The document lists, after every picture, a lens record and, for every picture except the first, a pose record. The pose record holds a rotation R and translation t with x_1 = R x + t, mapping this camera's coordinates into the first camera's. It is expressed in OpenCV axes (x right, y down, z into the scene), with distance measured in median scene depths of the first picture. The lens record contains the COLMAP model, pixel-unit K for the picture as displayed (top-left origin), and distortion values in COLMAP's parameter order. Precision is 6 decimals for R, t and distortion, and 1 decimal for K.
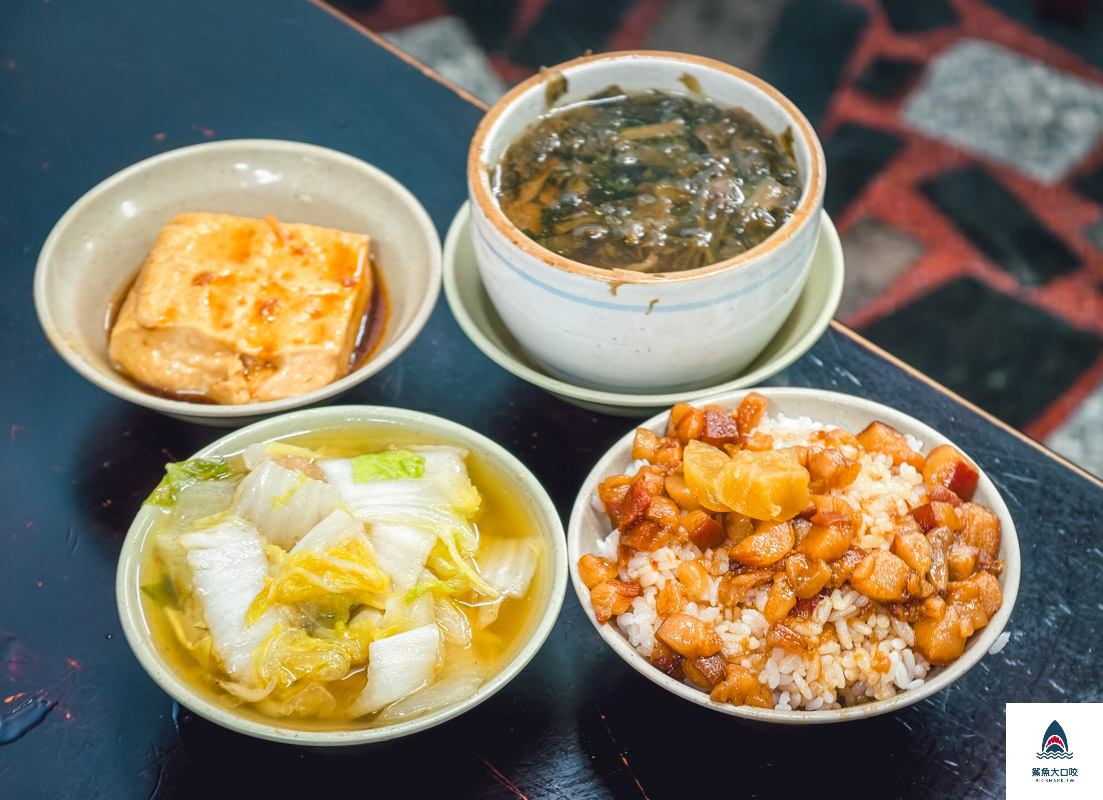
lens RADIAL K [[2822.8, 0, 551.5], [0, 2822.8, 400.3], [0, 0, 1]] dist [0.444135, 0.000000]
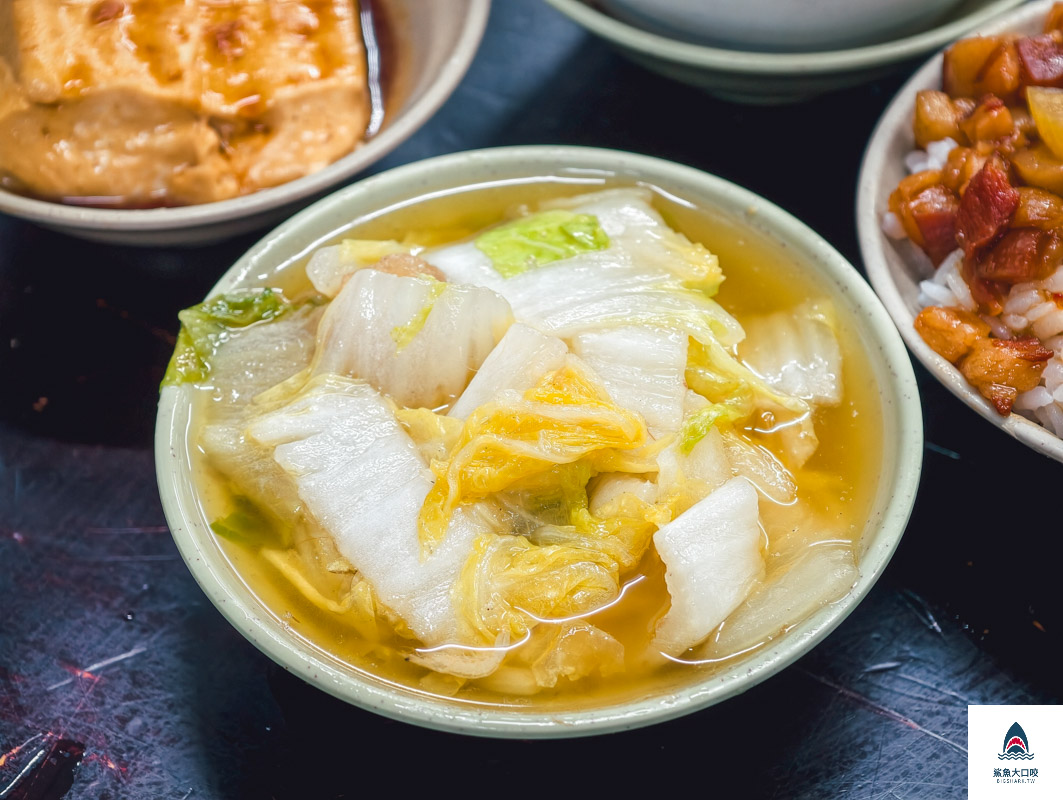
lens RADIAL K [[2685.8, 0, 530.7], [0, 2685.8, 399.3], [0, 0, 1]] dist [0.398328, 0.000000]
pose [[0.962149, -0.217975, 0.163574, -0.163492], [0.204885, 0.974335, 0.093235, 0.002549], [-0.179699, -0.056192, 0.982115, 0.445931]]
